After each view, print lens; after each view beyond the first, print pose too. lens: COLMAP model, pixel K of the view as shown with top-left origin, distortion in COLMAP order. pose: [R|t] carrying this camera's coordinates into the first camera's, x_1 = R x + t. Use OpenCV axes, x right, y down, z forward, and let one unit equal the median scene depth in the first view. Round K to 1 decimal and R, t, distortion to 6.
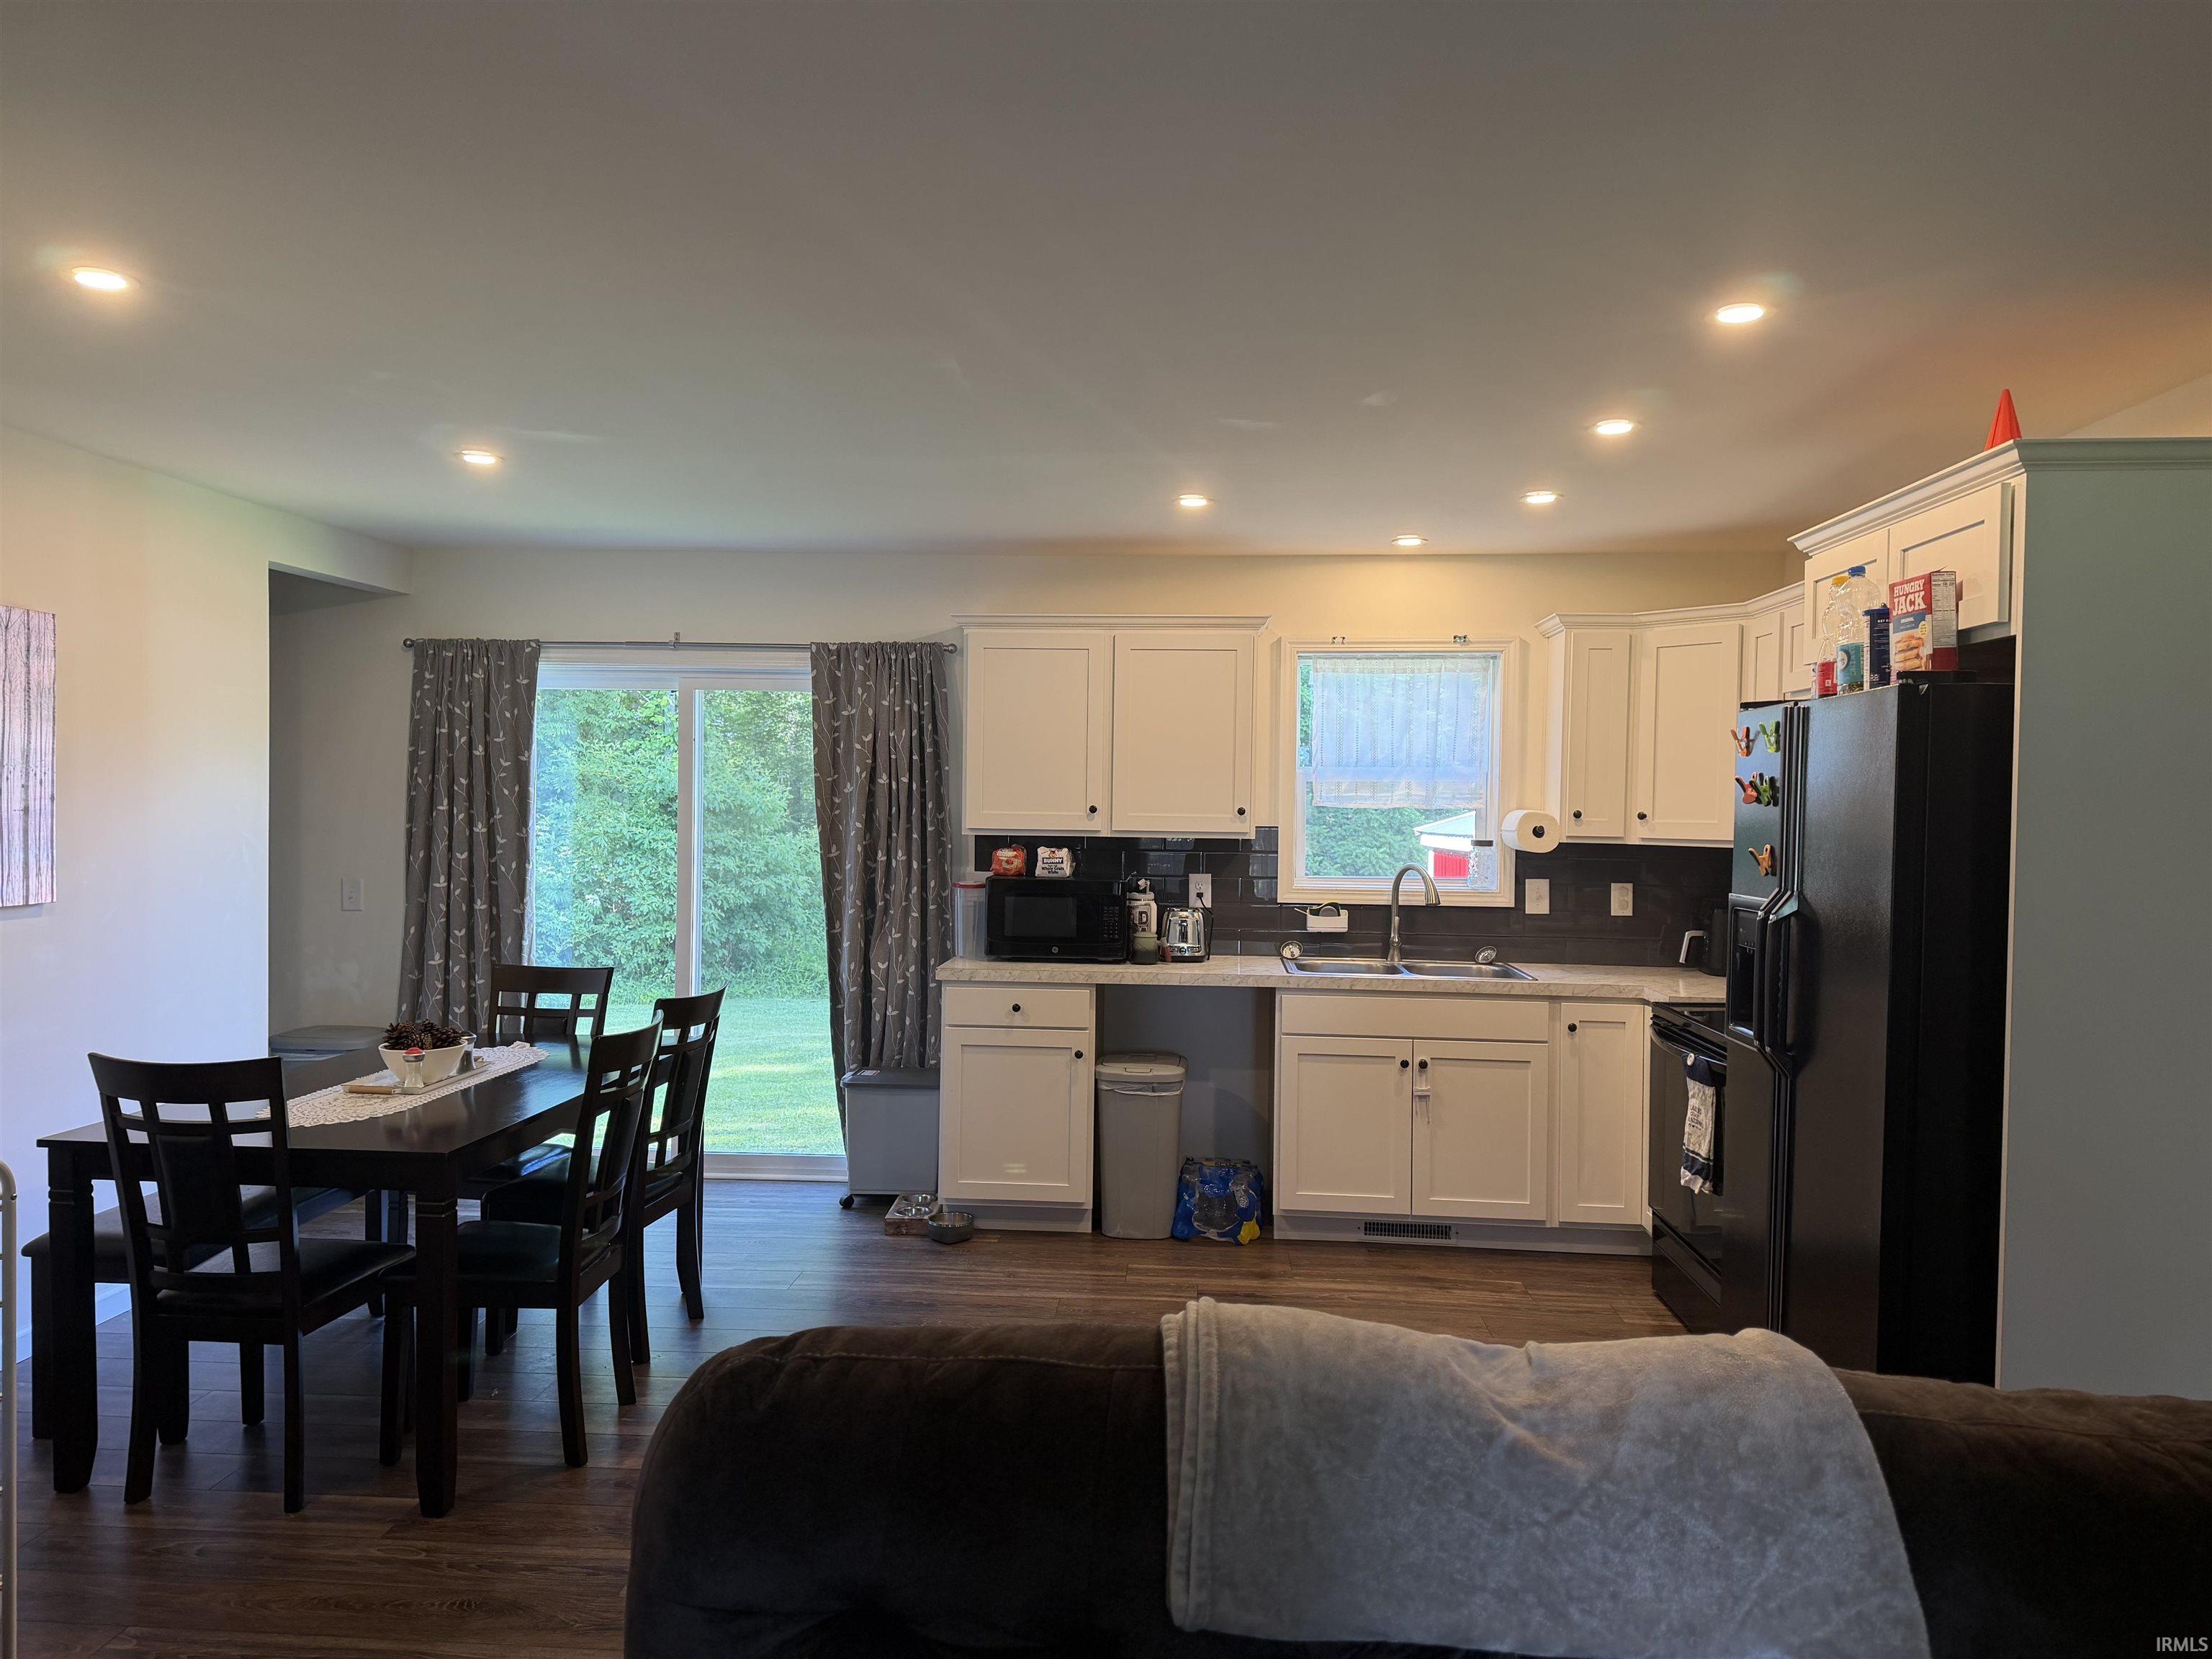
lens RADIAL K [[1562.9, 0, 1101.4], [0, 1562.9, 831.5], [0, 0, 1]] dist [0.067872, -0.105861]
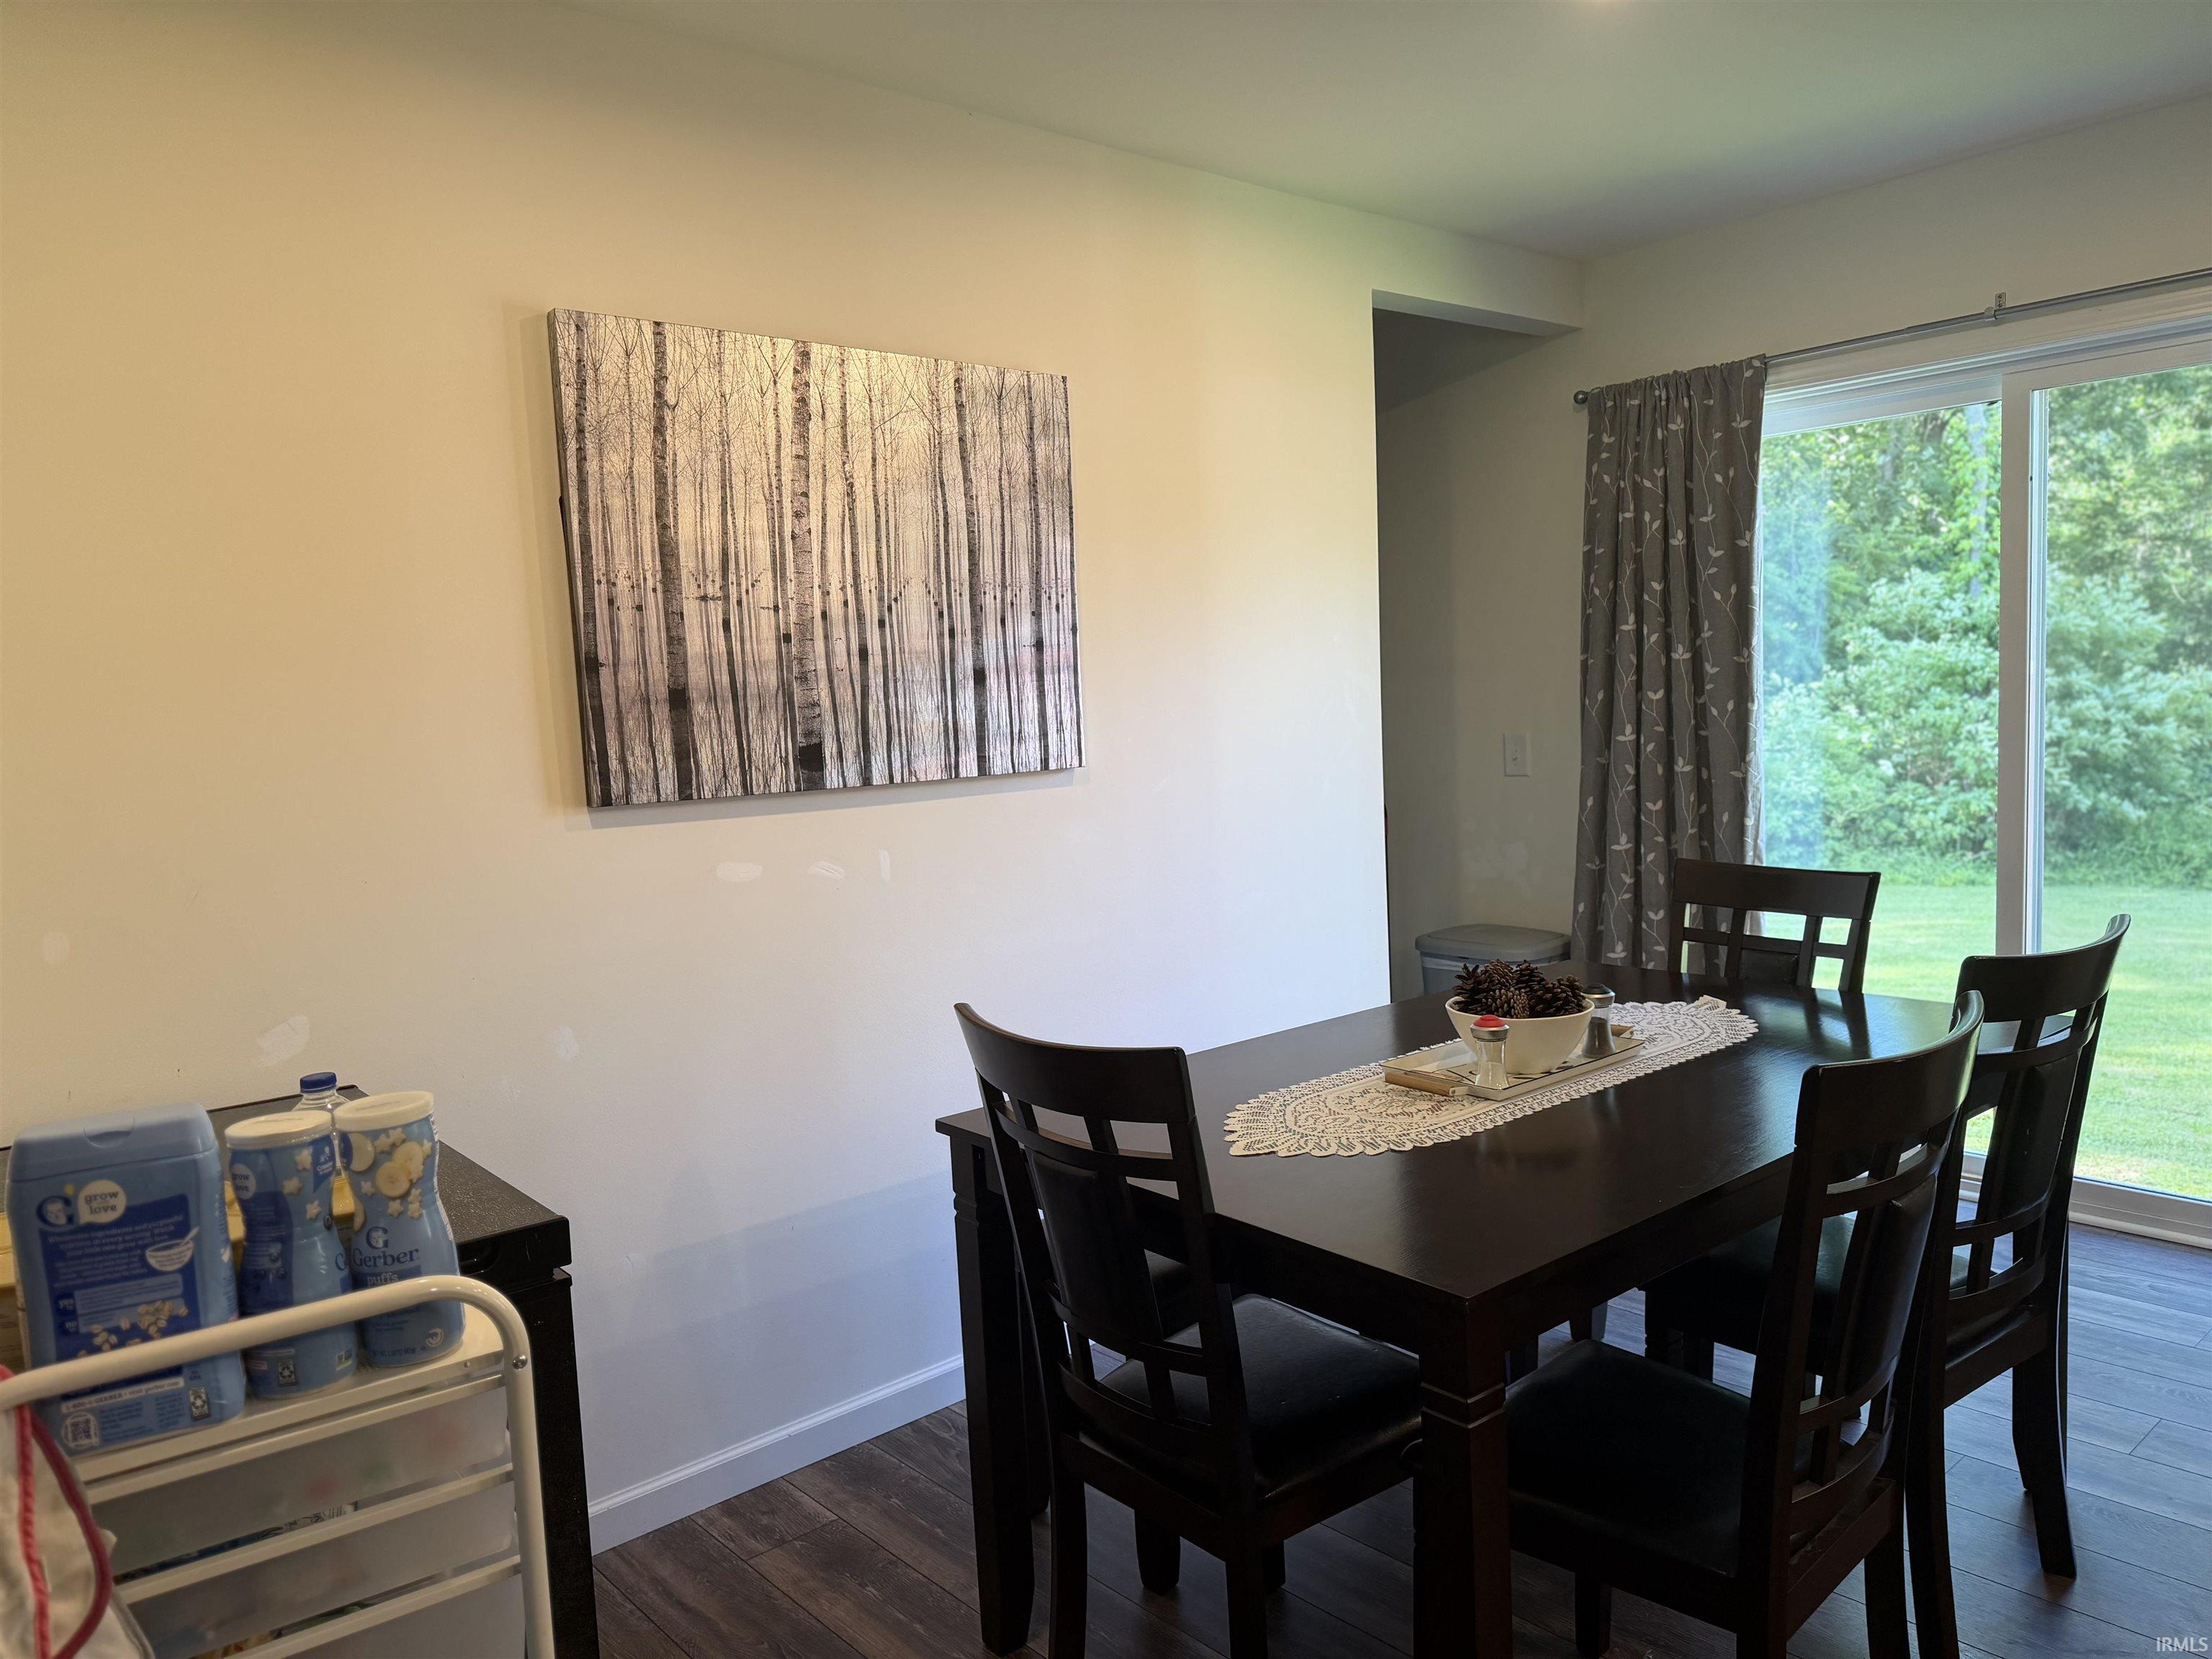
lens RADIAL K [[1562.9, 0, 1101.4], [0, 1562.9, 831.5], [0, 0, 1]] dist [0.067872, -0.105861]
pose [[0.714831, 0.018313, -0.699057, -0.095056], [0.040215, 0.996926, 0.067238, 0.018896], [0.698140, -0.076176, 0.711898, 0.332785]]
